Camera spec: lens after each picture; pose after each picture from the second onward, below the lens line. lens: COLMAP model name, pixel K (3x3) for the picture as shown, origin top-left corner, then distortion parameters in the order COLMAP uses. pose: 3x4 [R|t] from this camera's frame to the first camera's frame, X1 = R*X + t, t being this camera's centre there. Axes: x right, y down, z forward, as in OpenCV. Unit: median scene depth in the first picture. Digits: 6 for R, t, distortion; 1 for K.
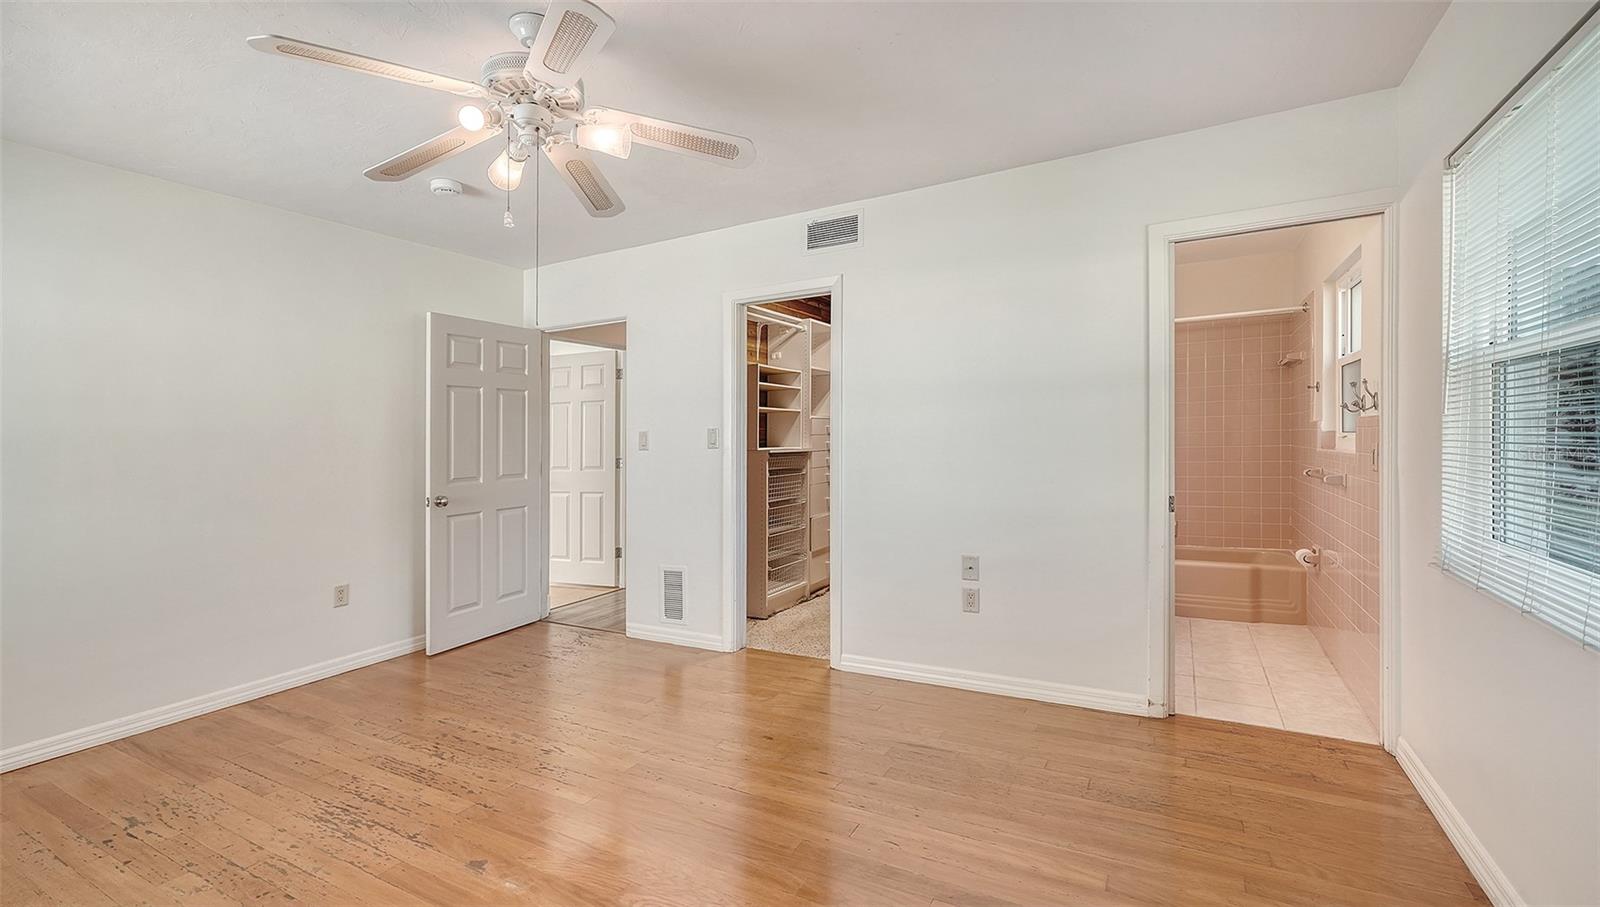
lens RADIAL K [[681.4, 0, 819.6], [0, 681.4, 429.5], [0, 0, 1]] dist [0.000860, -0.000178]
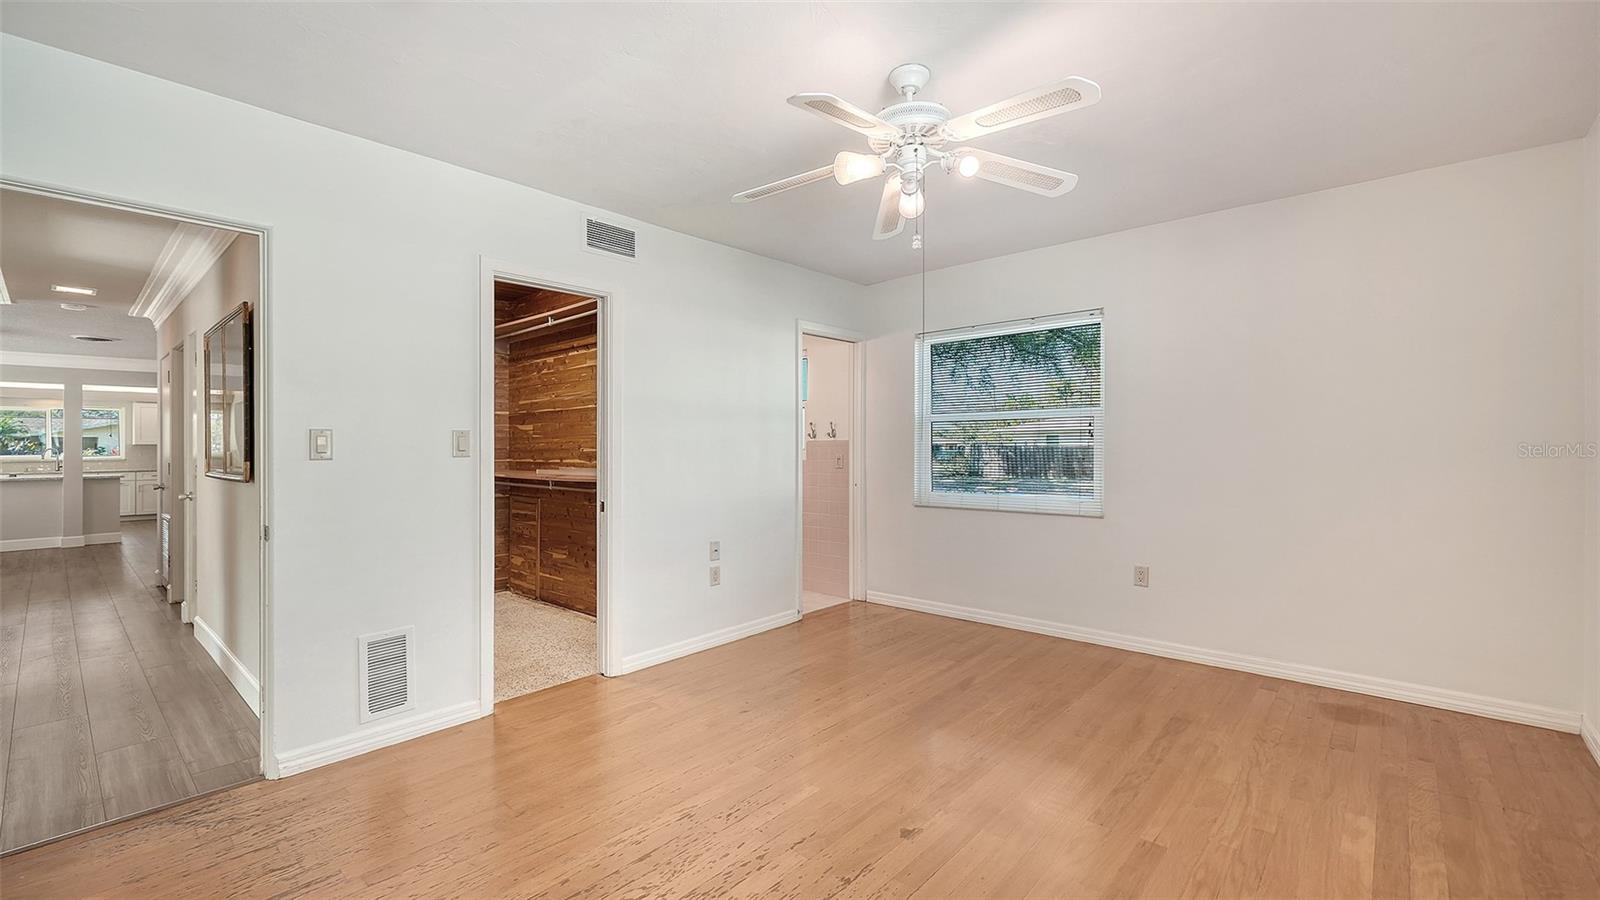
lens RADIAL K [[662.7, 0, 797.9], [0, 662.7, 456.1], [0, 0, 1]] dist [0.004453, 0.000110]
pose [[0.239016, 0.008227, 0.970981, -1.204036], [-0.008555, 0.999943, -0.006366, 0.044294], [-0.970978, -0.006785, 0.239073, 0.714048]]
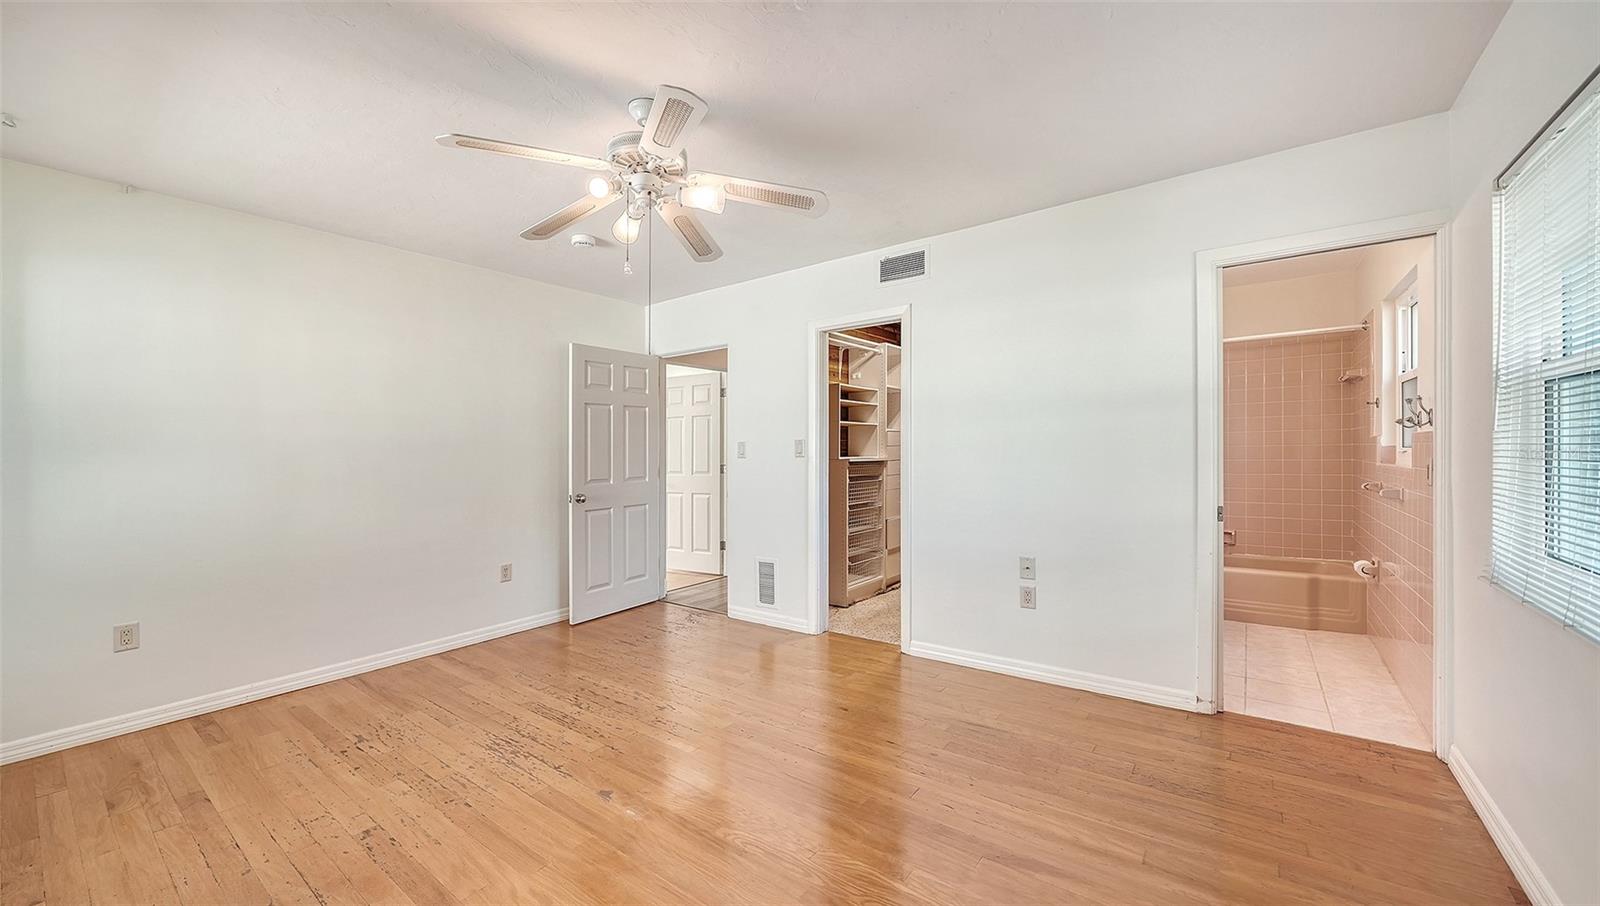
lens RADIAL K [[609.0, 0, 814.1], [0, 609.0, 447.1], [0, 0, 1]] dist [-0.008827, -0.000033]
pose [[0.989553, 0.007150, -0.143995, 0.022329], [-0.005612, 0.999923, 0.011085, -0.001251], [0.144063, -0.010161, 0.989516, -0.021620]]
